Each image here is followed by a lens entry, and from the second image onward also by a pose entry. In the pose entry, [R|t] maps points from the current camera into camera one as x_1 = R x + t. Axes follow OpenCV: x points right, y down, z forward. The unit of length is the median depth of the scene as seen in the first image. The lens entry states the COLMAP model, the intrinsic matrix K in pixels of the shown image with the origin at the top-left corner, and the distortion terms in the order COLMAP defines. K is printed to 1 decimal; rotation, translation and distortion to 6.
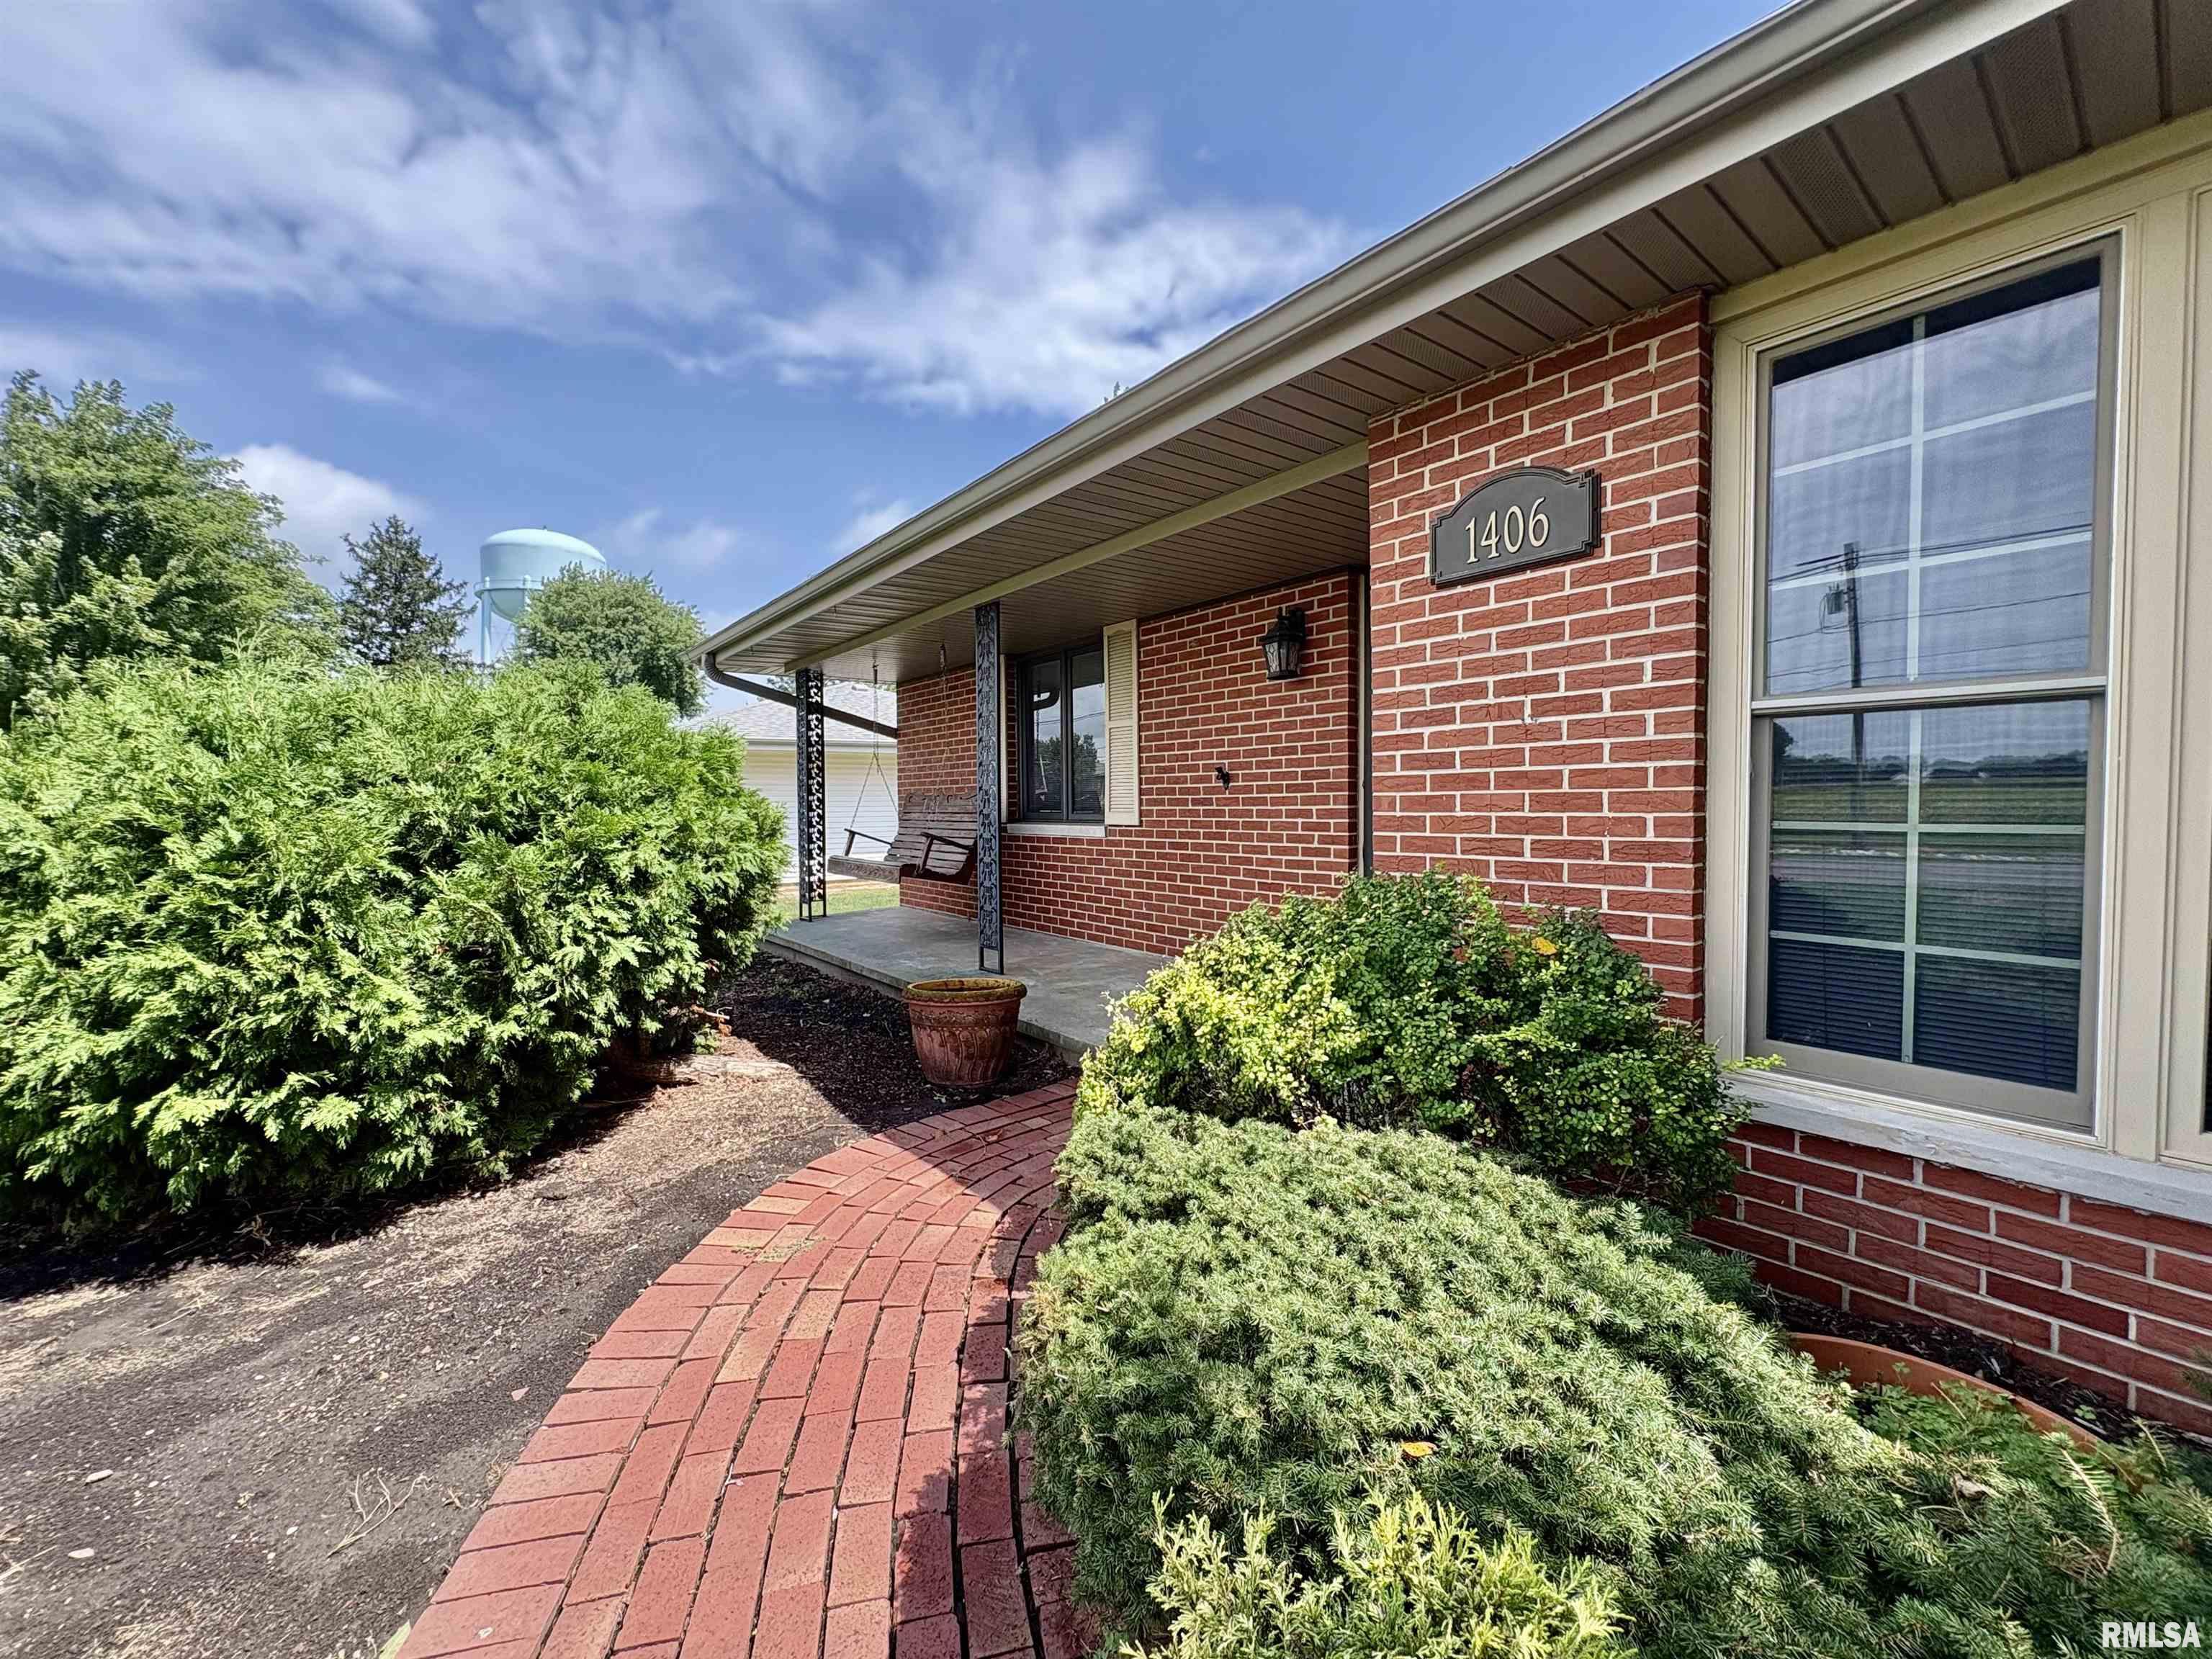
lens RADIAL K [[880.9, 0, 1106.0], [0, 880.9, 829.5], [0, 0, 1]] dist [0.000075, 0.000003]
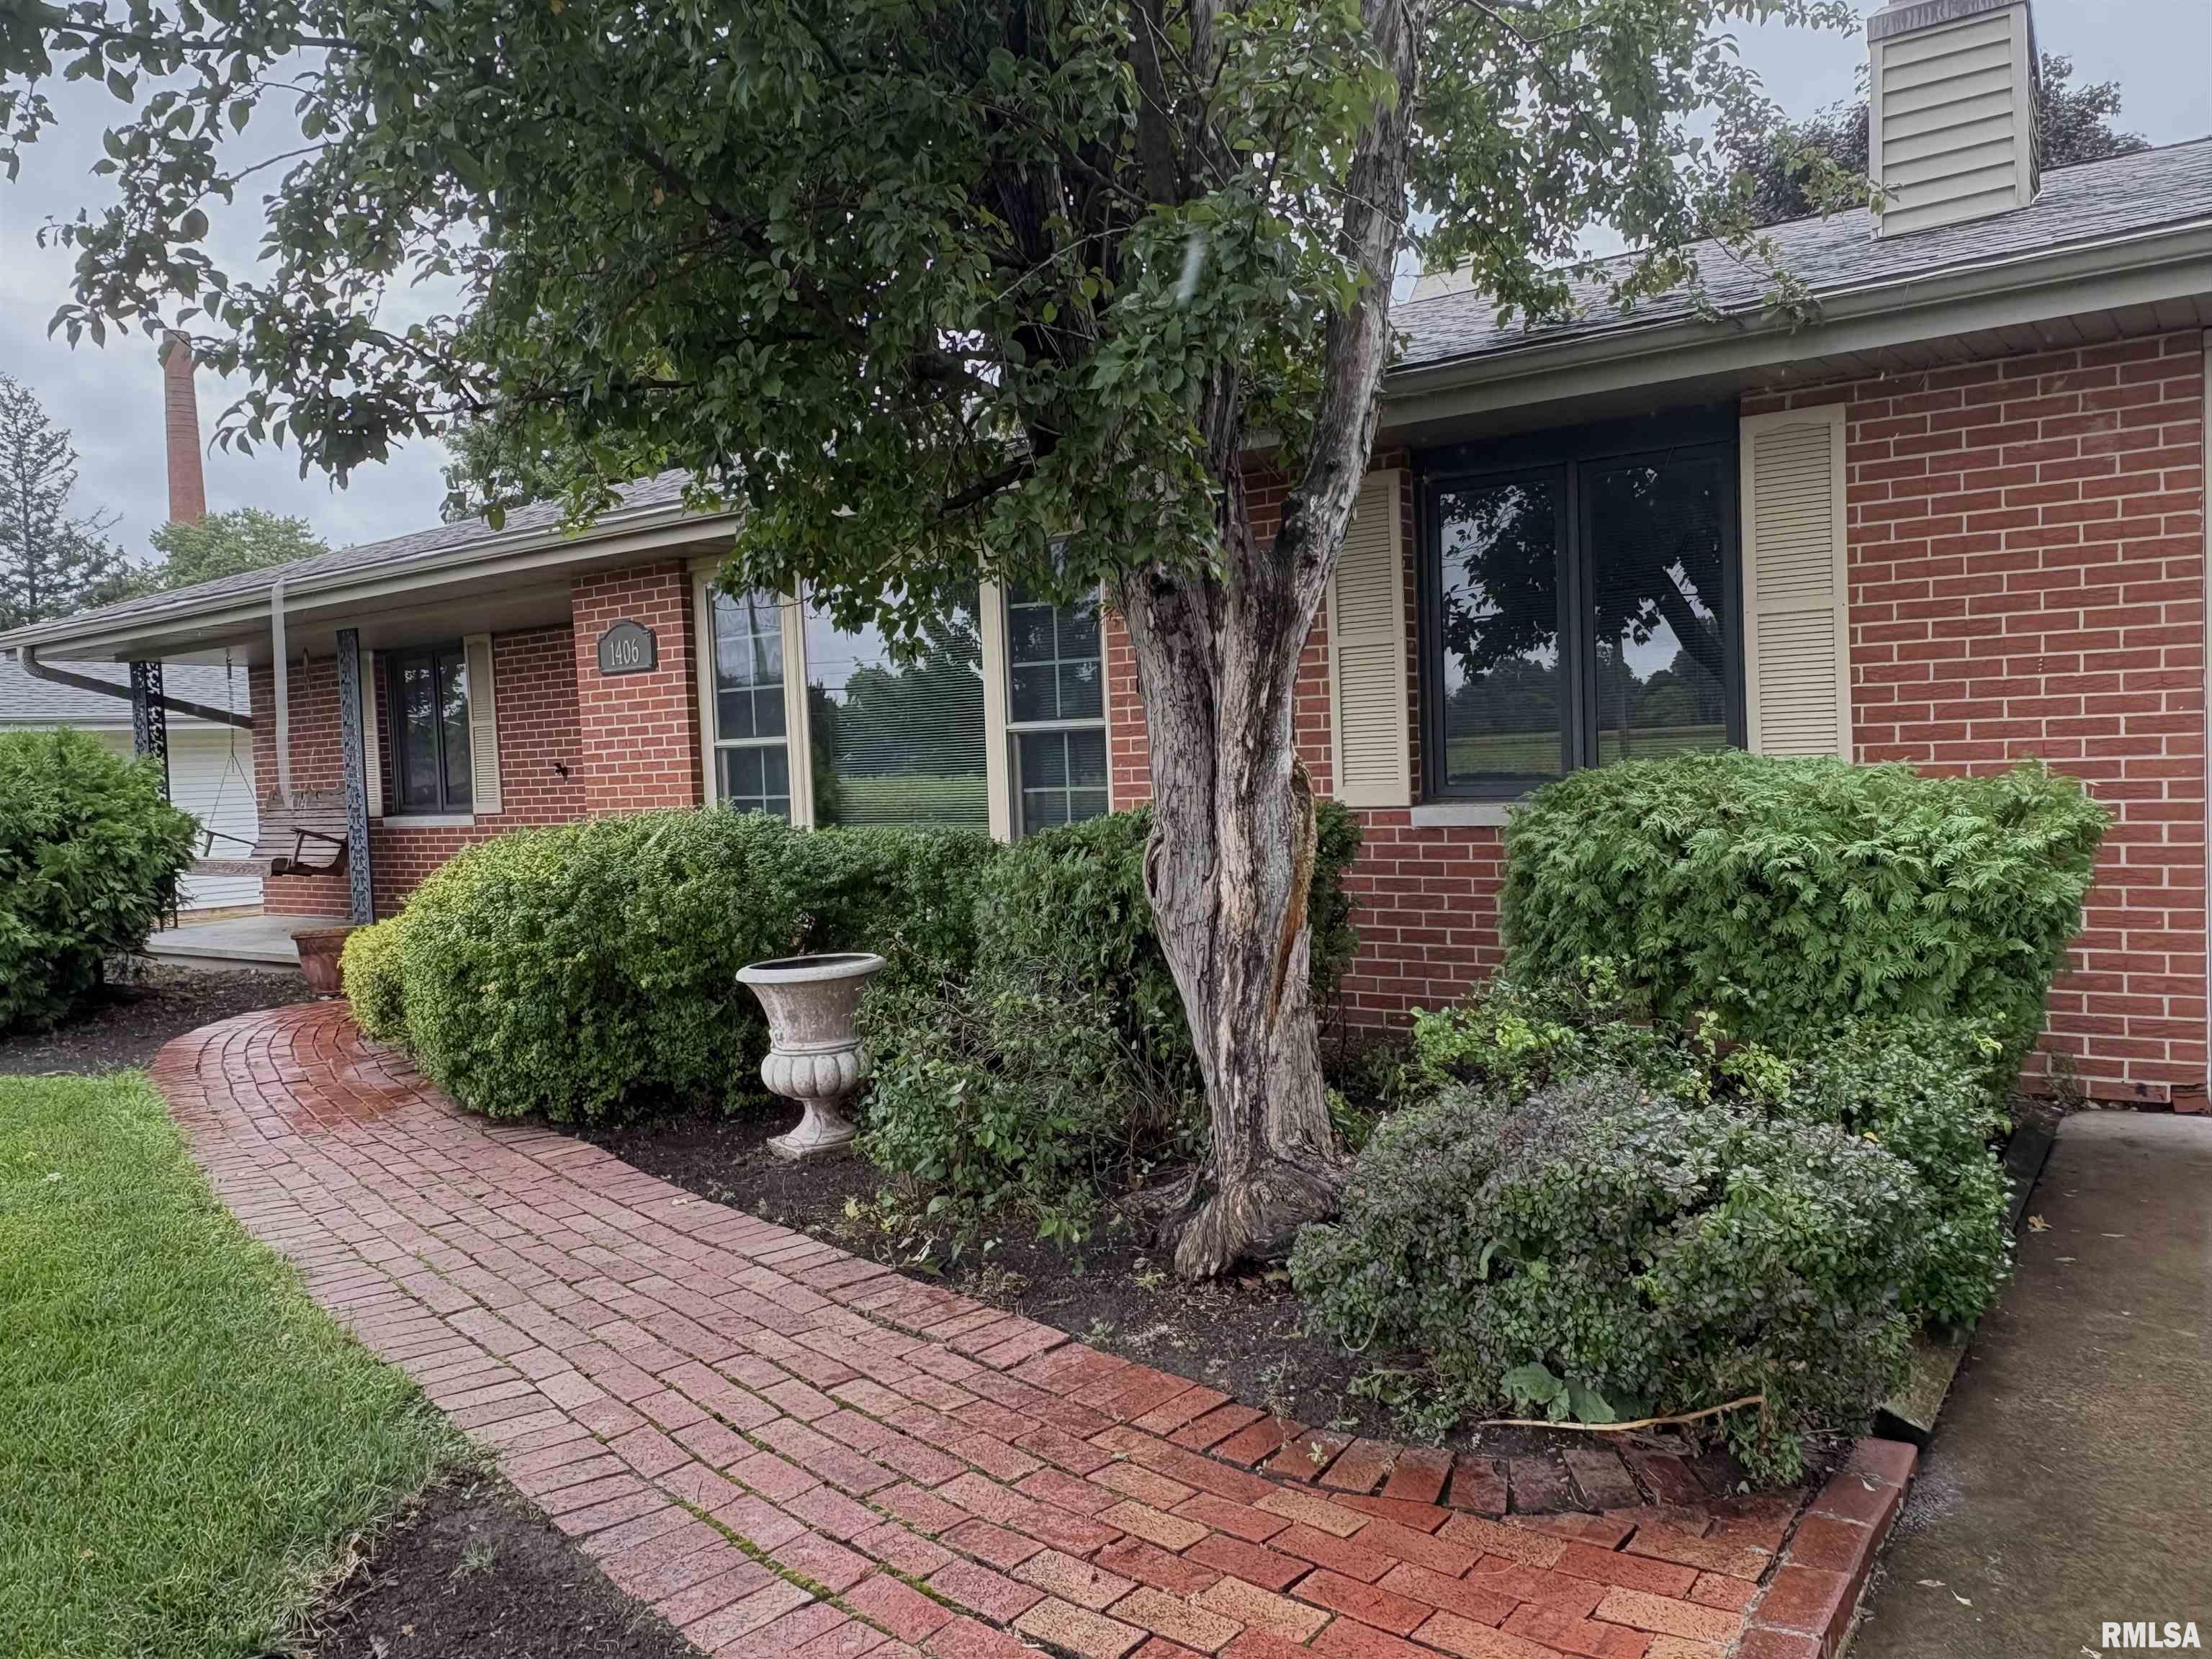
lens RADIAL K [[1611.3, 0, 1106.0], [0, 1611.3, 829.5], [0, 0, 1]] dist [-0.003119, -0.002138]
pose [[0.961199, -0.041213, 0.272759, 0.204504], [0.040185, 0.999148, 0.009357, 0.026373], [-0.272912, 0.001967, 0.962037, -1.133594]]
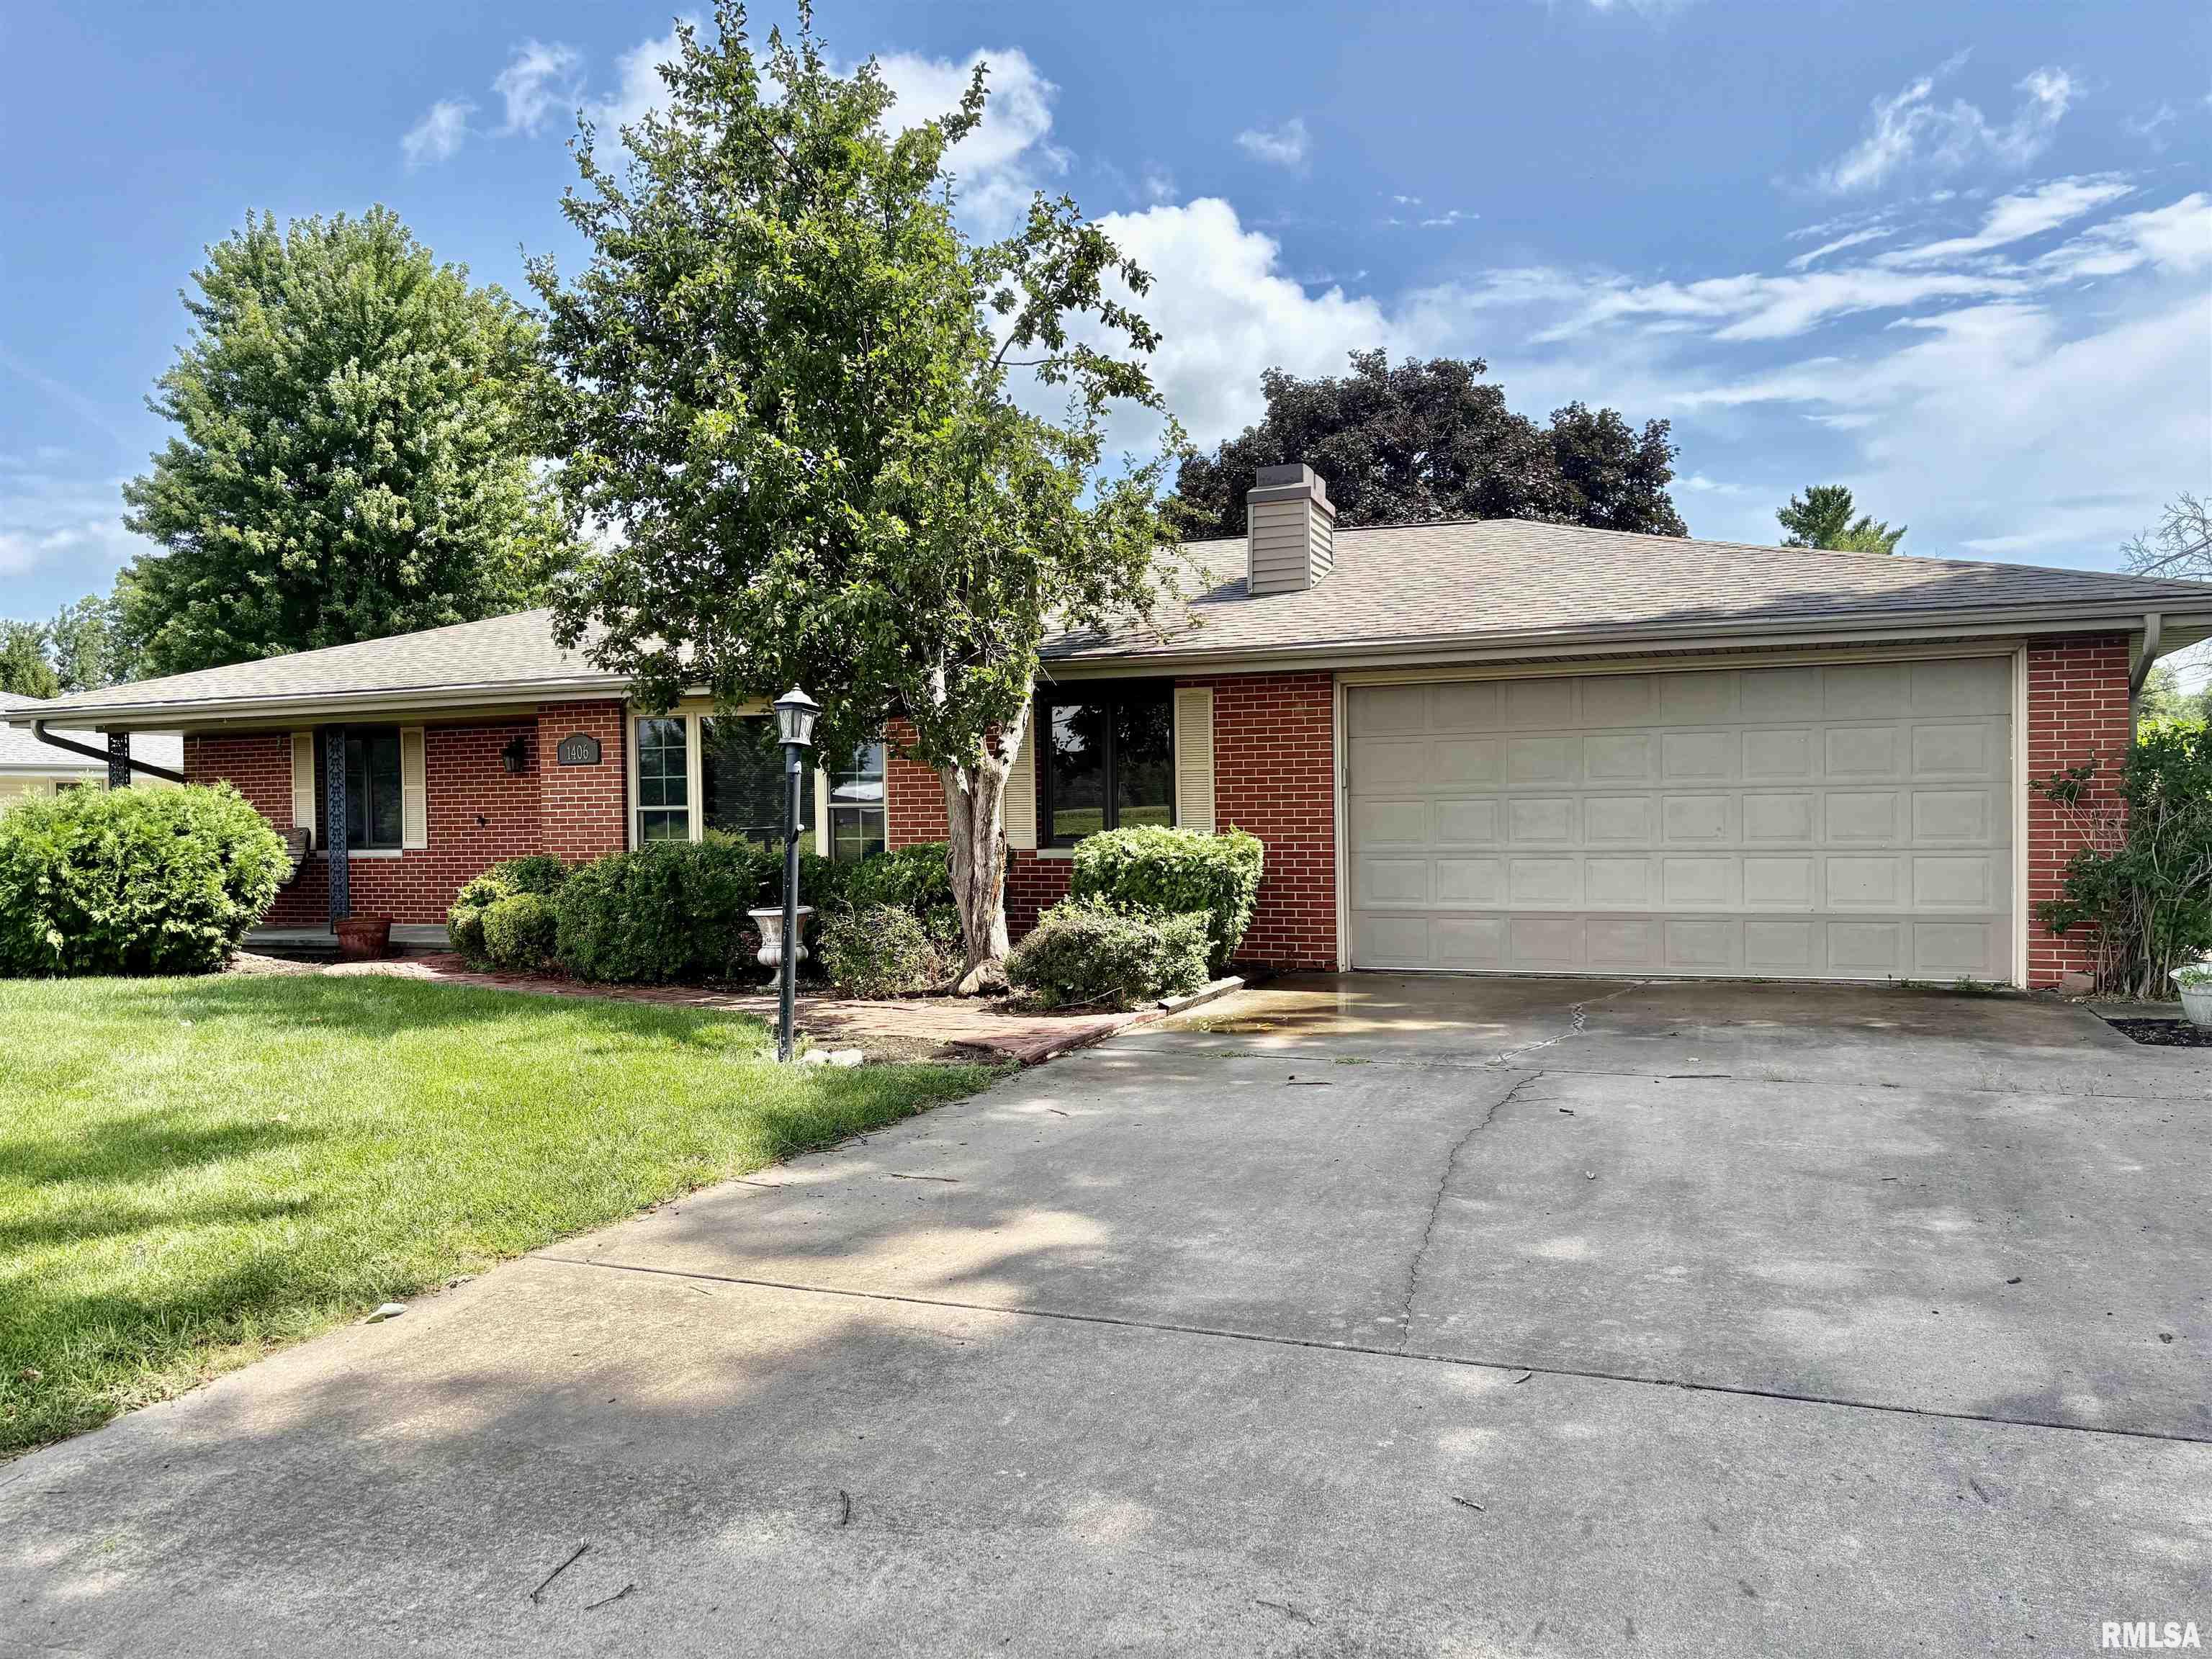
lens RADIAL K [[1671.6, 0, 1106.0], [0, 1671.6, 829.5], [0, 0, 1]] dist [0.003823, 0.002090]
pose [[0.872398, -0.006775, 0.488750, -0.365588], [0.021509, 0.999467, -0.024538, 0.060310], [-0.488323, 0.031919, 0.872079, -2.246302]]
